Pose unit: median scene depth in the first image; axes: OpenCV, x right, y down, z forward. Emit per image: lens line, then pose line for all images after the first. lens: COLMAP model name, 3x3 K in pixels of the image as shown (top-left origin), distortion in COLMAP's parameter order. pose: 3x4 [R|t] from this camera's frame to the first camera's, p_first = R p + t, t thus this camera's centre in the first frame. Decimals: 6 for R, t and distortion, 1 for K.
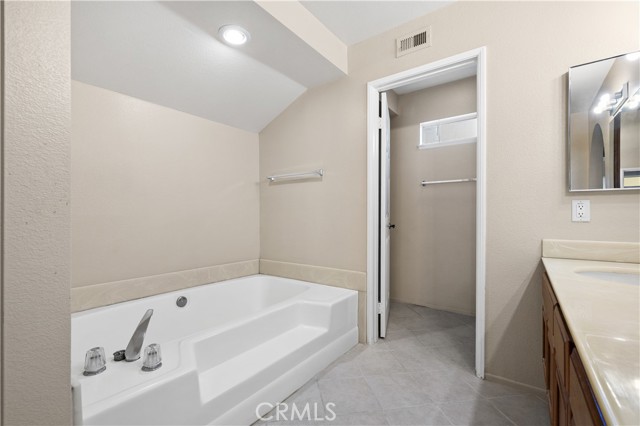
lens RADIAL K [[277.0, 0, 318.2], [0, 277.0, 216.2], [0, 0, 1]] dist [0.001591, -0.000716]
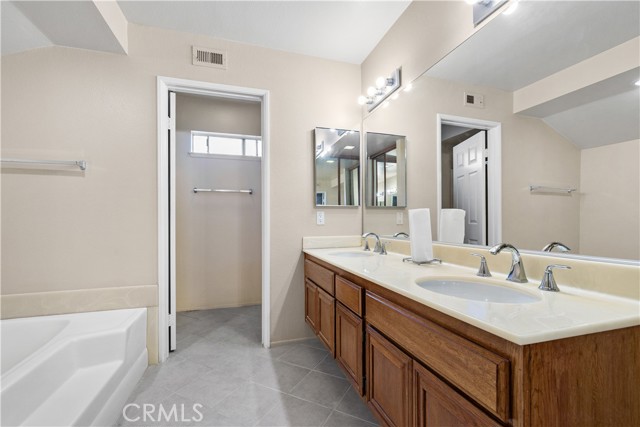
lens RADIAL K [[277.0, 0, 313.5], [0, 277.0, 222.5], [0, 0, 1]] dist [0.001591, -0.000716]
pose [[0.600721, -0.006858, 0.799429, -0.245885], [0.006597, 0.999972, 0.003622, -0.000314], [-0.799432, 0.003098, 0.600749, 0.045827]]
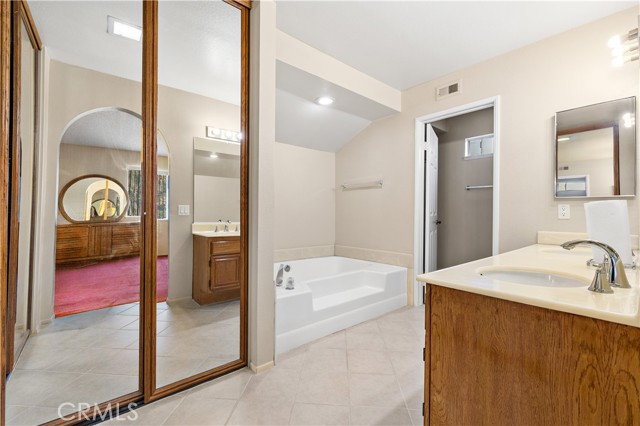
lens RADIAL K [[277.0, 0, 319.4], [0, 277.0, 213.1], [0, 0, 1]] dist [0.001591, -0.000716]
pose [[0.974853, 0.009088, -0.222664, 0.021178], [-0.009823, 0.999949, -0.002195, 0.002524], [0.222633, 0.004327, 0.974893, -0.464807]]
